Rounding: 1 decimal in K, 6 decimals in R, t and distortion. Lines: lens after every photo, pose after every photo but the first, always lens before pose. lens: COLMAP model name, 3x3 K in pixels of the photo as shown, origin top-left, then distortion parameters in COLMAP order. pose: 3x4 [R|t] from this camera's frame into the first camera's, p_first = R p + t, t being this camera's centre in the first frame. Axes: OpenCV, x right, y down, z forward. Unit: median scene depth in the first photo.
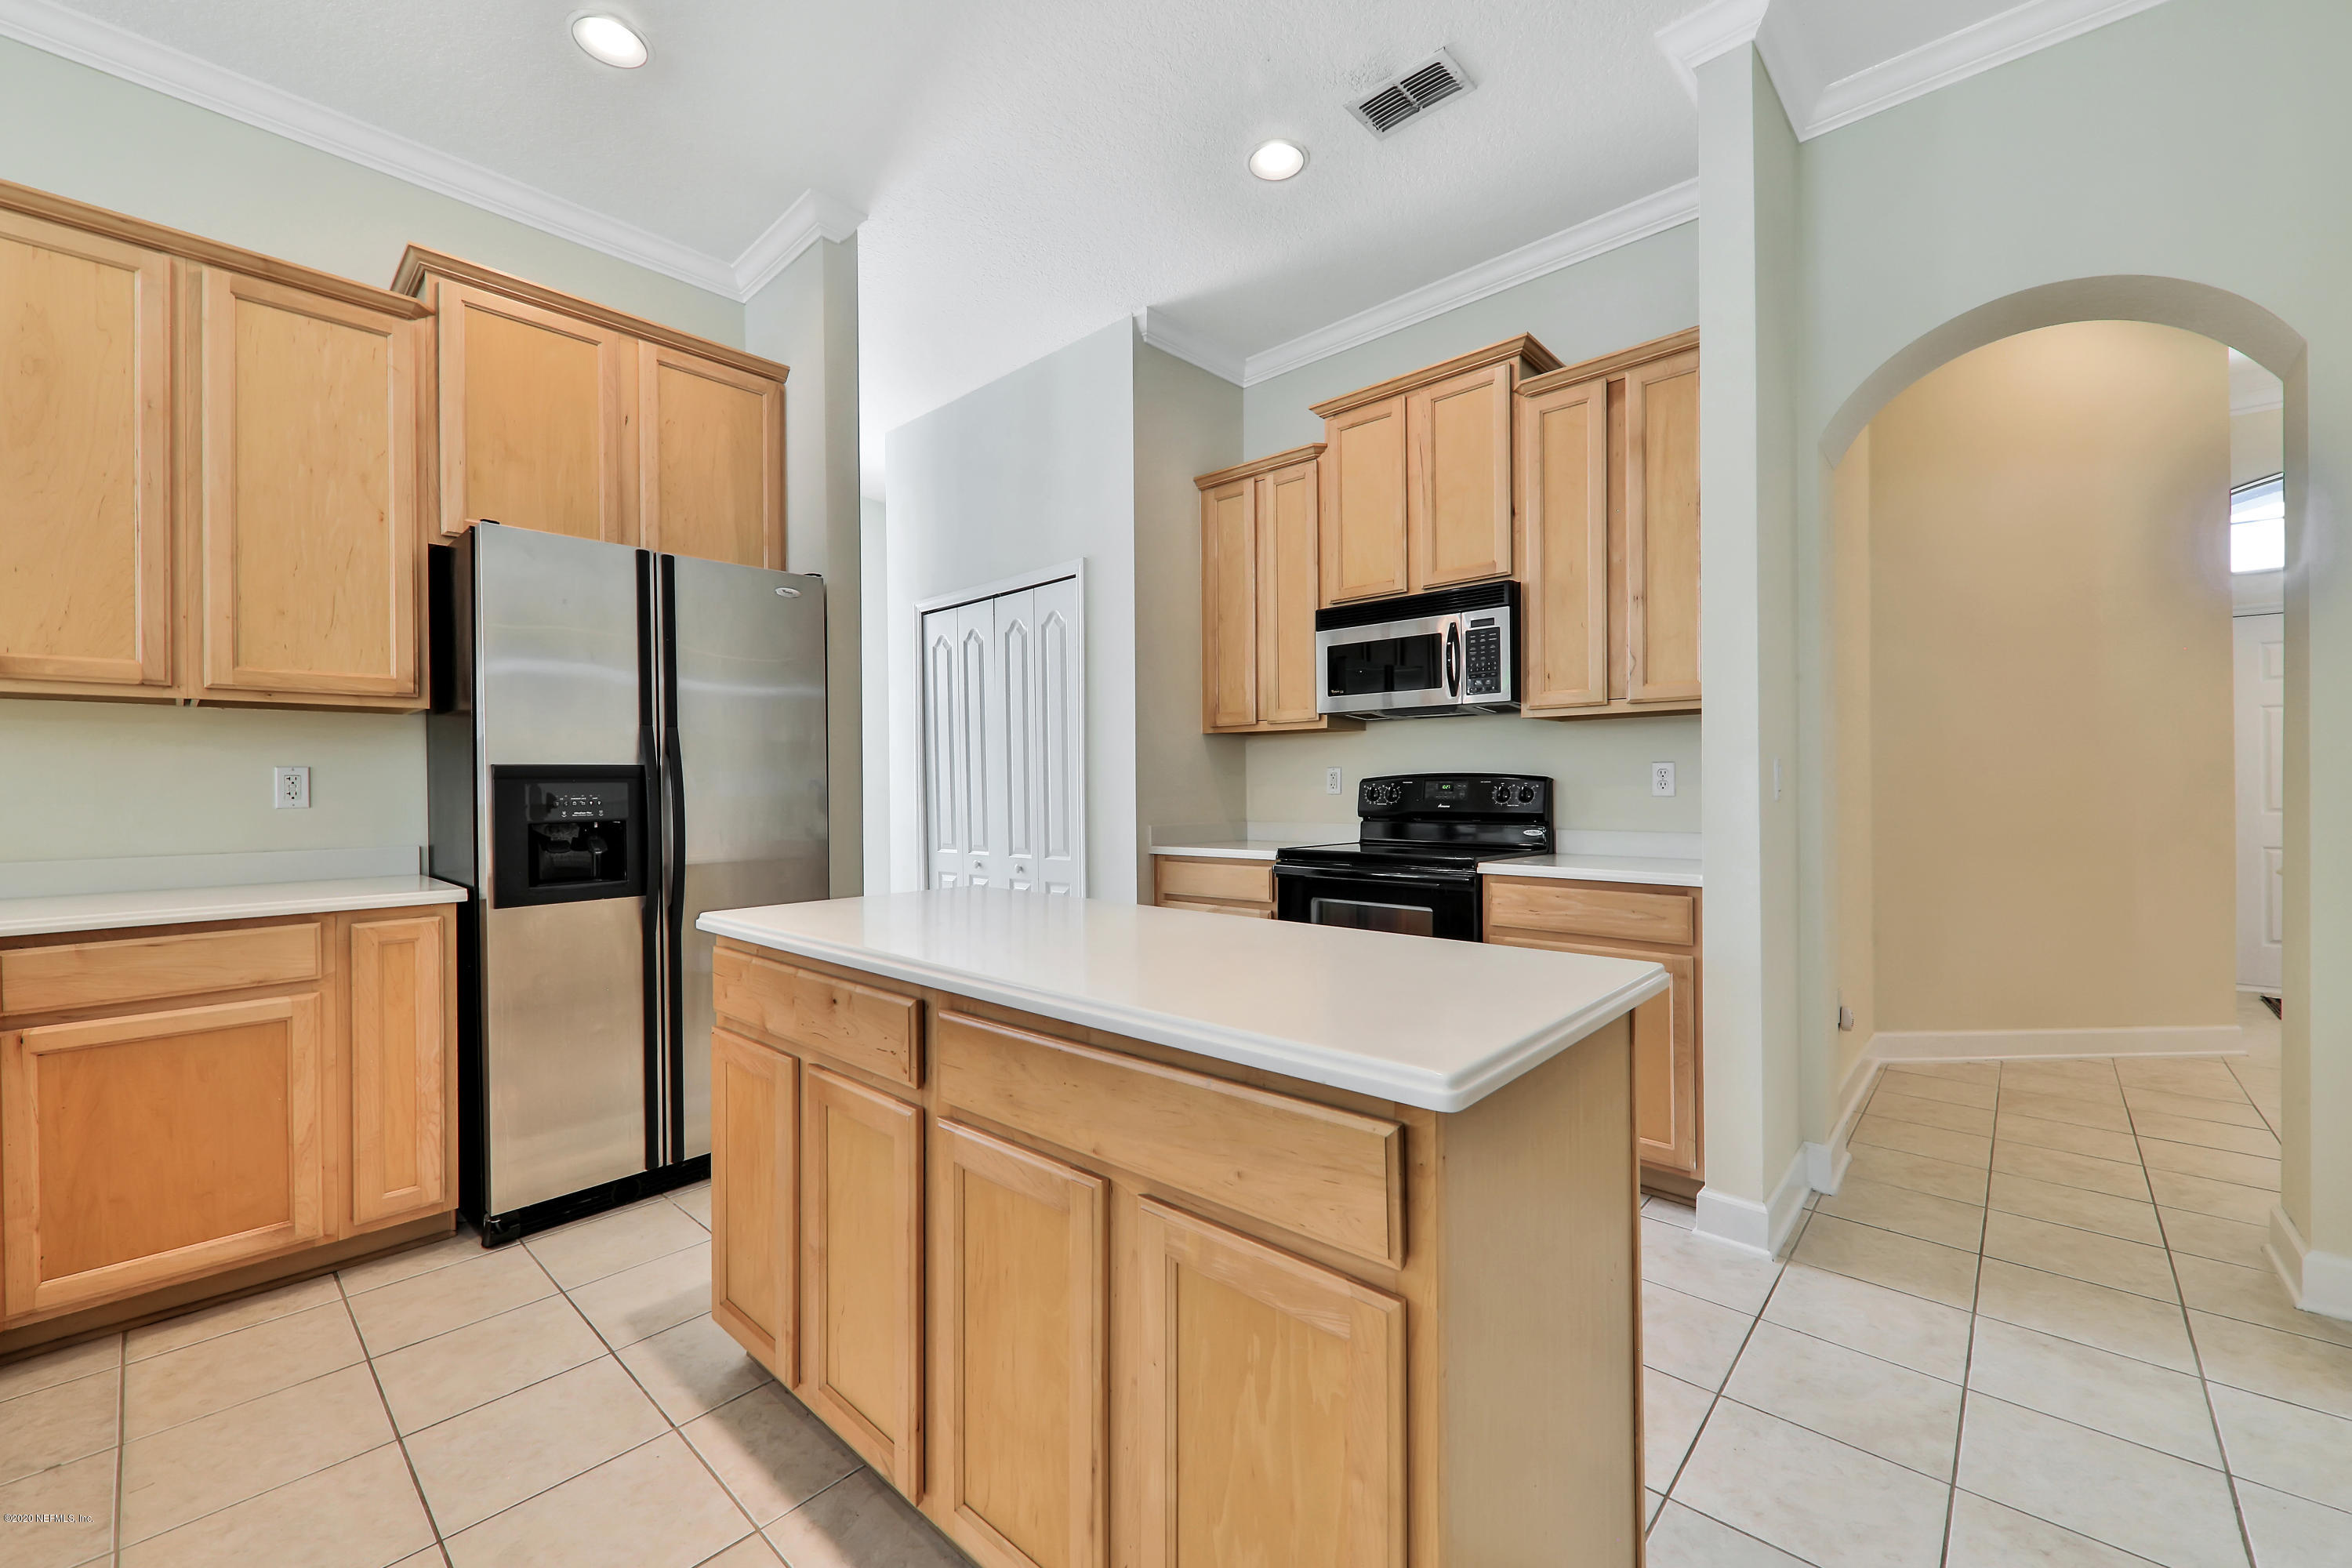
lens RADIAL K [[918.8, 0, 1158.6], [0, 918.8, 782.5], [0, 0, 1]] dist [0.000251, -0.000555]
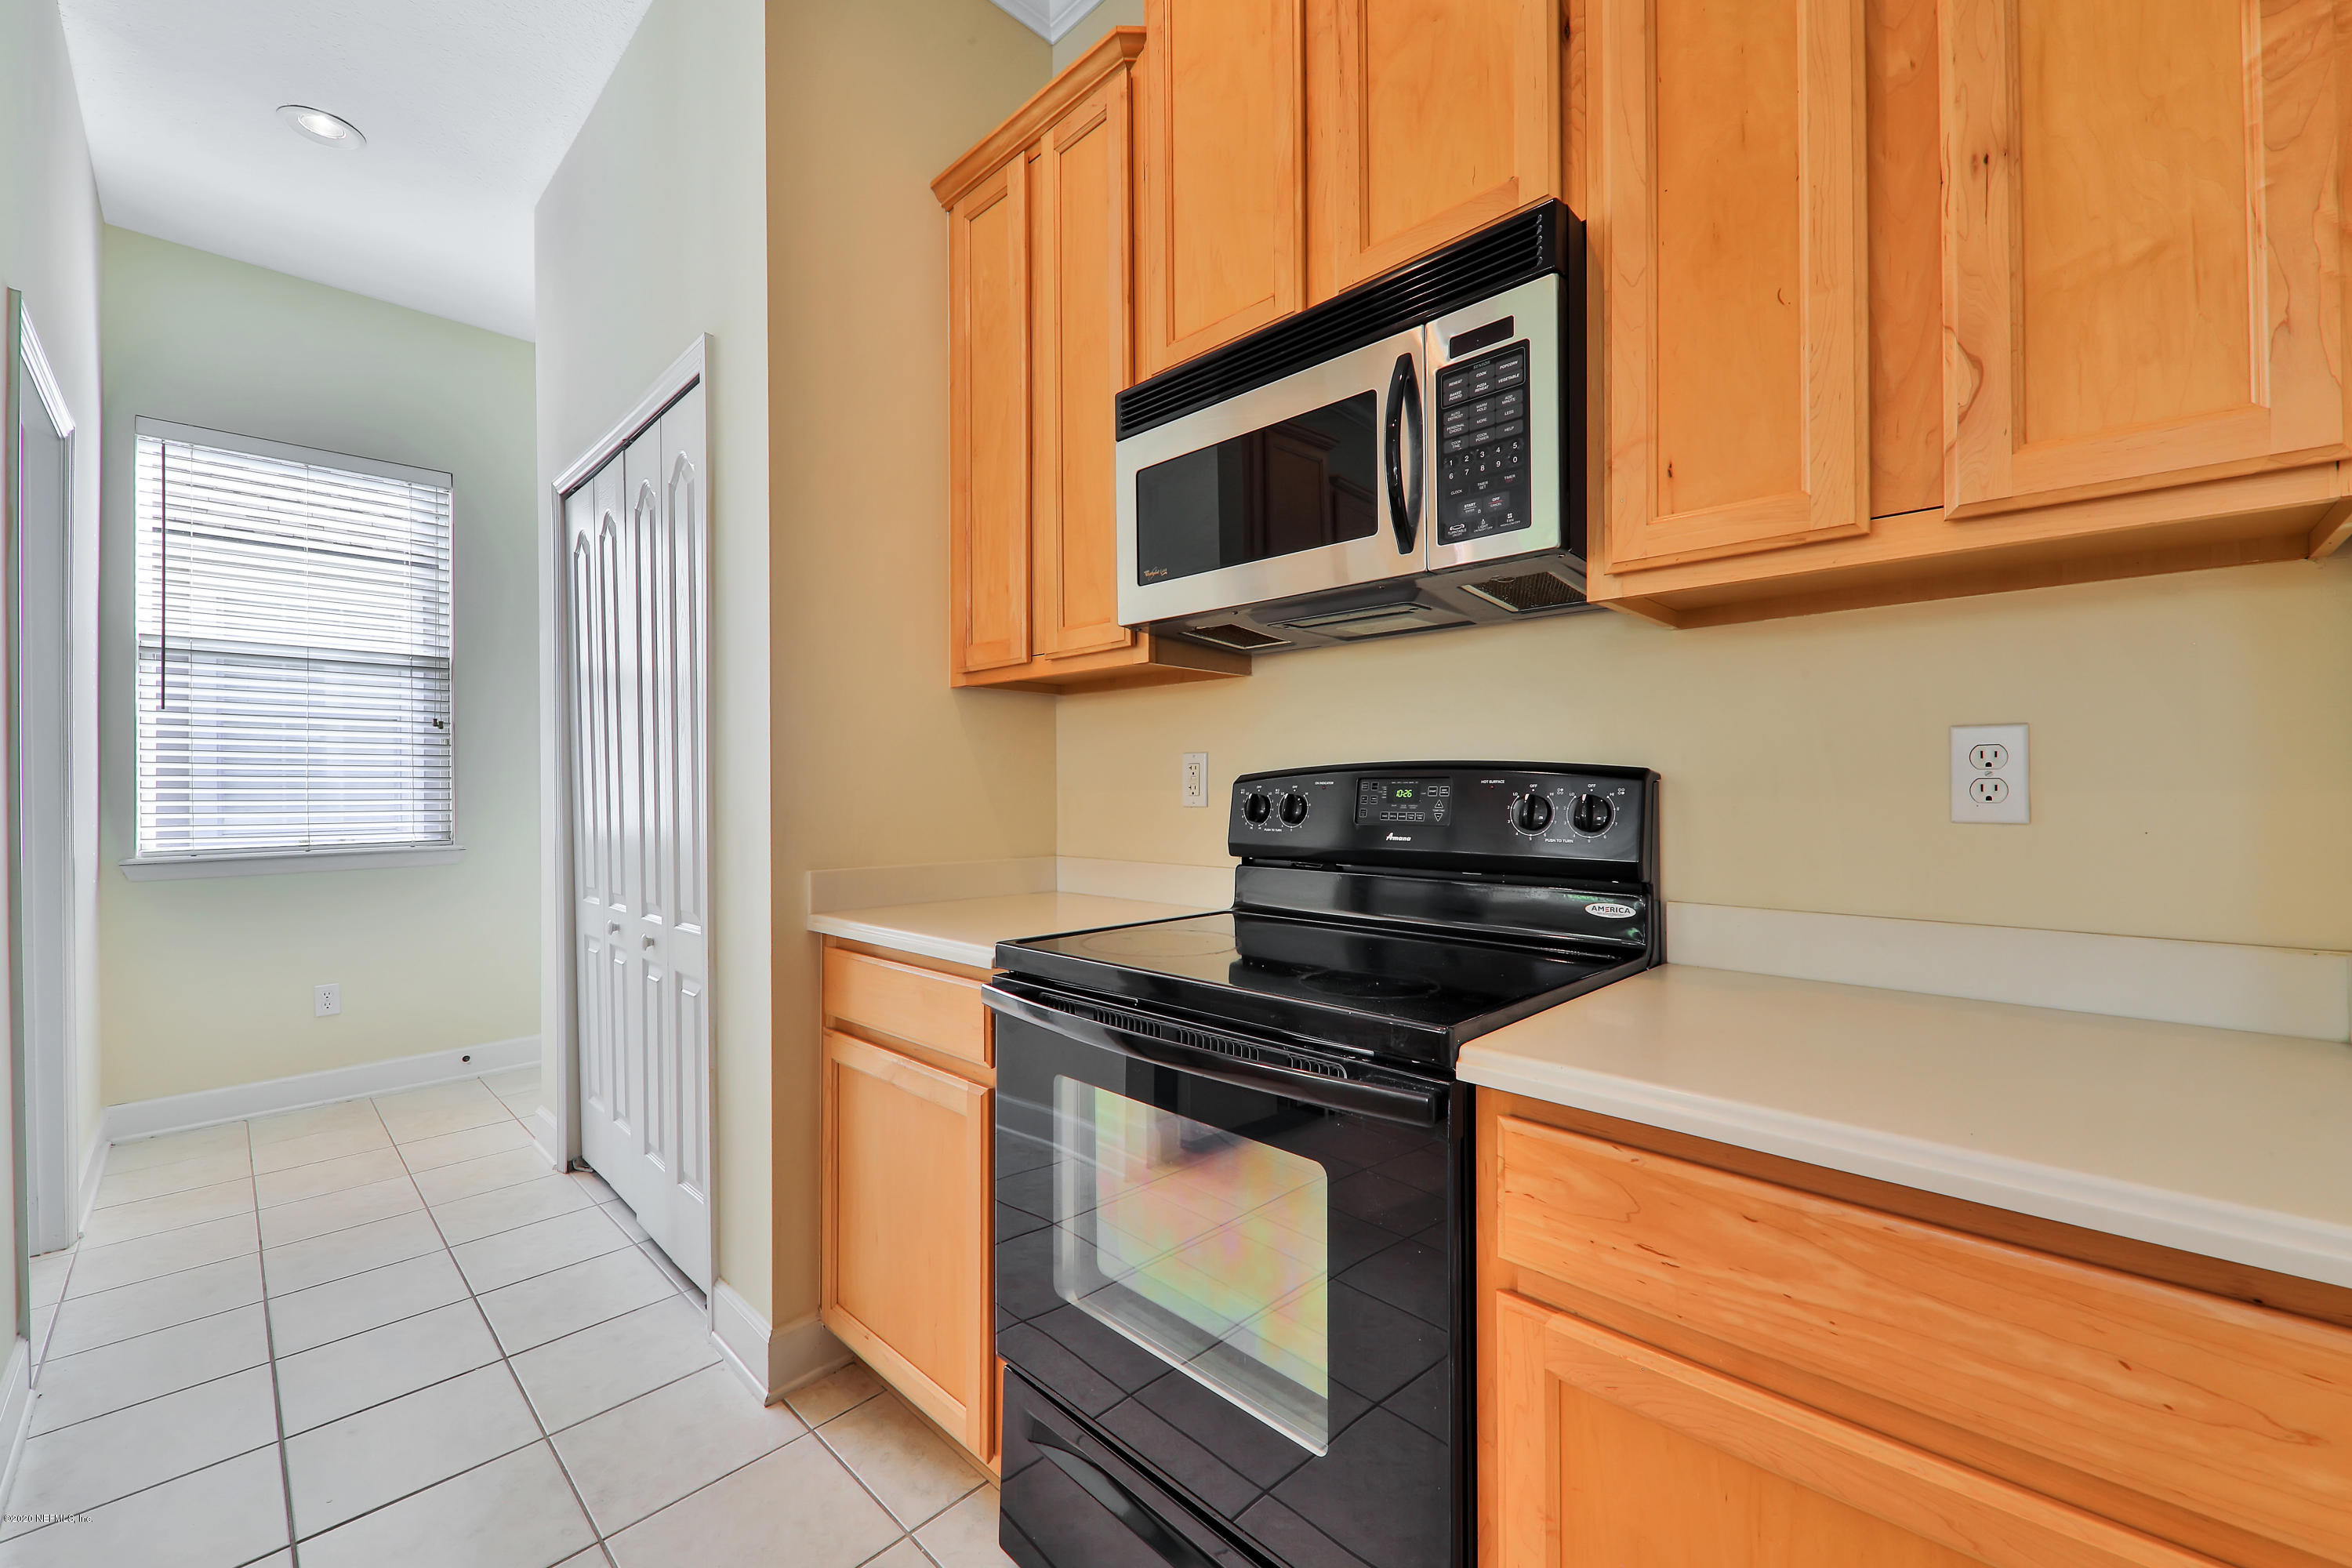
lens RADIAL K [[900.4, 0, 1226.7], [0, 900.4, 791.8], [0, 0, 1]] dist [0.000698, -0.008670]
pose [[0.999285, -0.001366, 0.037773, 0.227623], [0.000968, 0.999944, 0.010553, -0.000792], [-0.037785, -0.010509, 0.999231, 0.617749]]
